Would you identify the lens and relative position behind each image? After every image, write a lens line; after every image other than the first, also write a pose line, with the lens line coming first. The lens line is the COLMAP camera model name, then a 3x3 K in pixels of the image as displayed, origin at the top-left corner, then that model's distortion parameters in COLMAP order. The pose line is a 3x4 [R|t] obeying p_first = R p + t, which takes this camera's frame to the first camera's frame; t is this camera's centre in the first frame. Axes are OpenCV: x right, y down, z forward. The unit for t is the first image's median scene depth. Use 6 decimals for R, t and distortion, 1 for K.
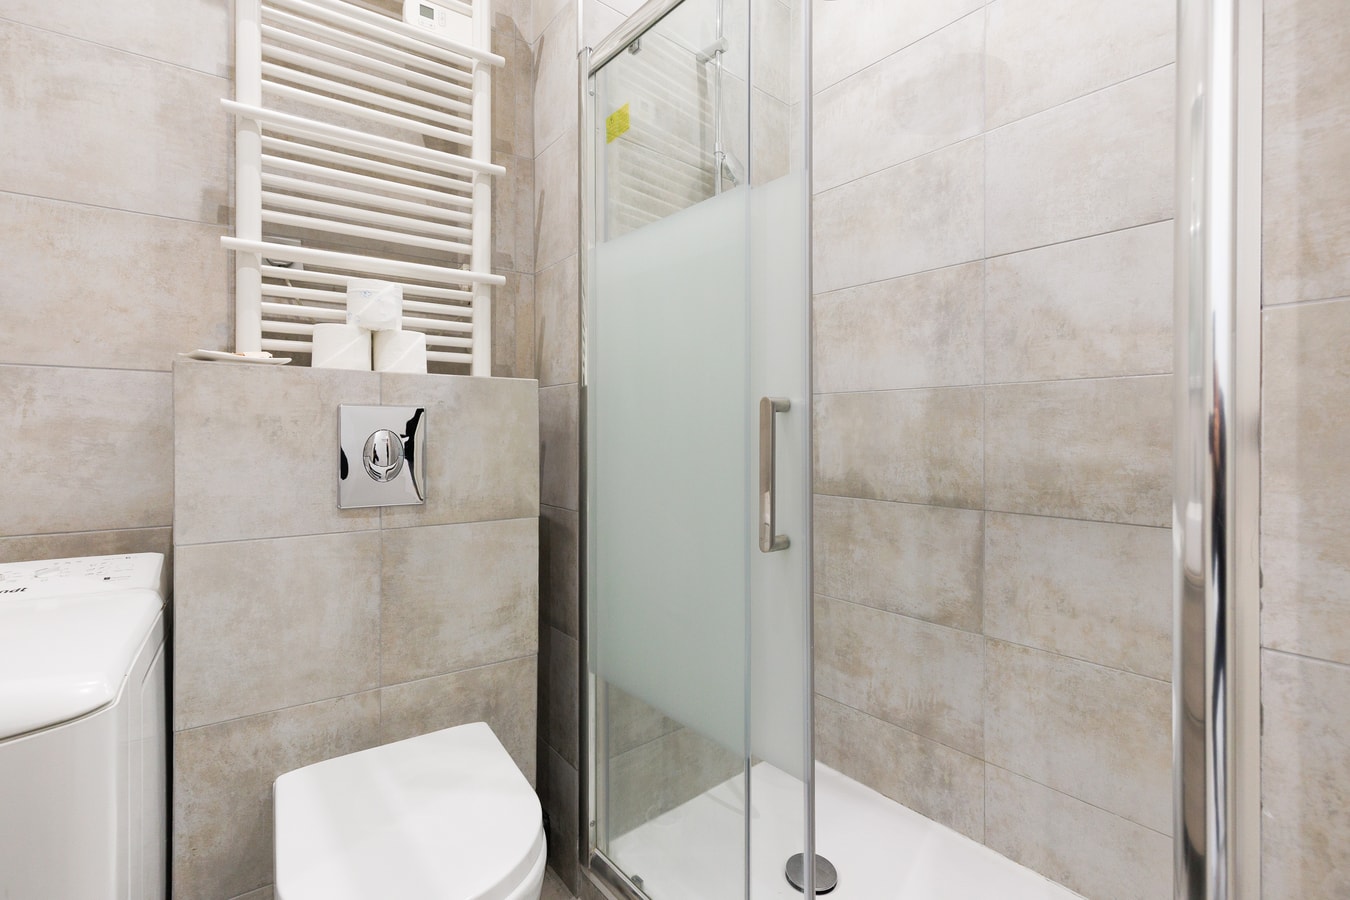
lens RADIAL K [[648.4, 0, 674.4], [0, 648.4, 440.4], [0, 0, 1]] dist [-0.005438, -0.000570]
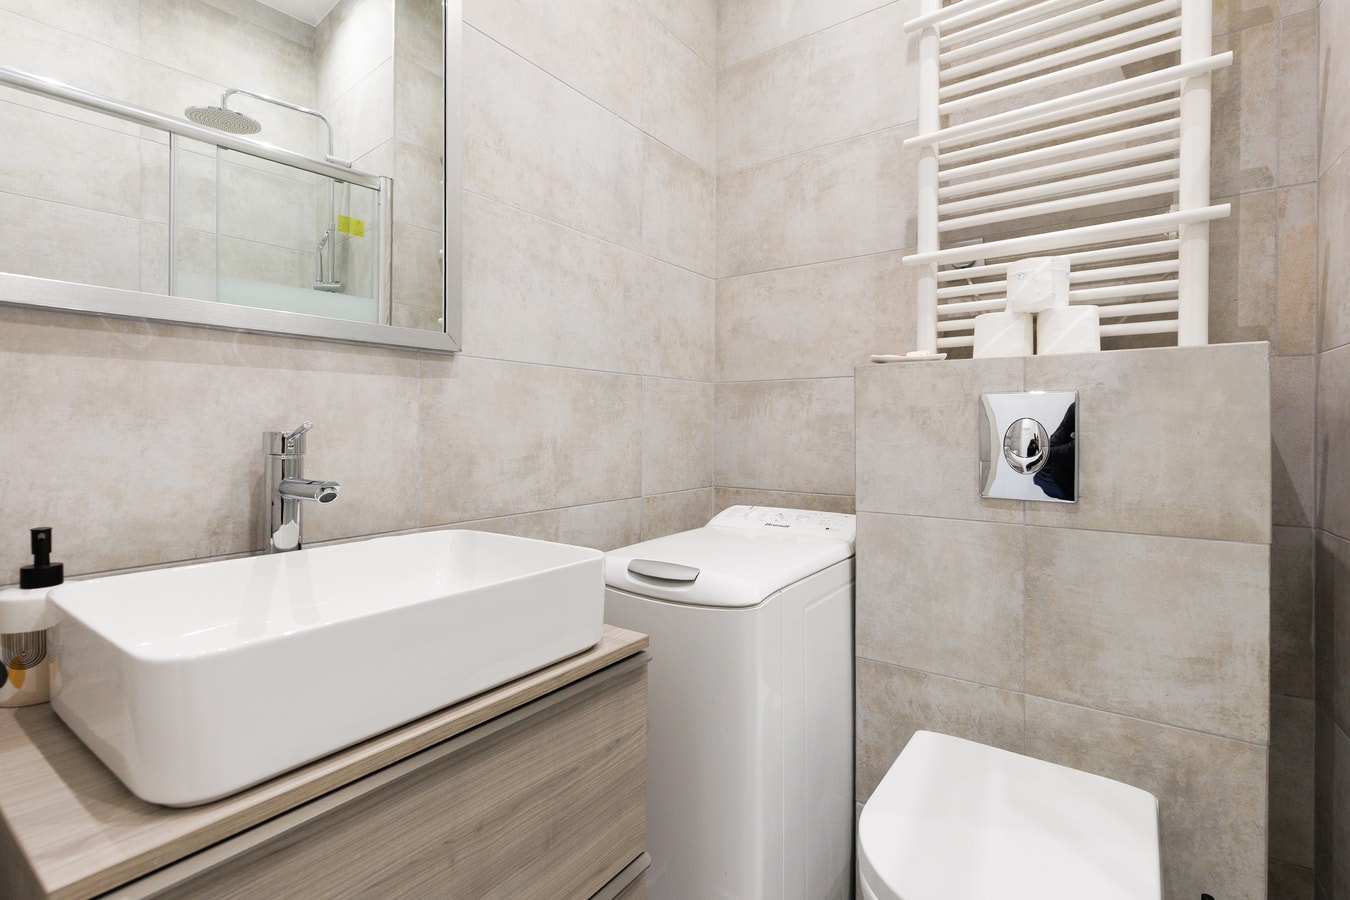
lens RADIAL K [[648.4, 0, 673.9], [0, 648.4, 440.4], [0, 0, 1]] dist [-0.005438, -0.000570]
pose [[0.279055, 0.013619, -0.960179, 0.296174], [-0.013511, 0.999856, 0.010255, 0.012337], [0.960180, 0.010111, 0.279198, 0.243360]]
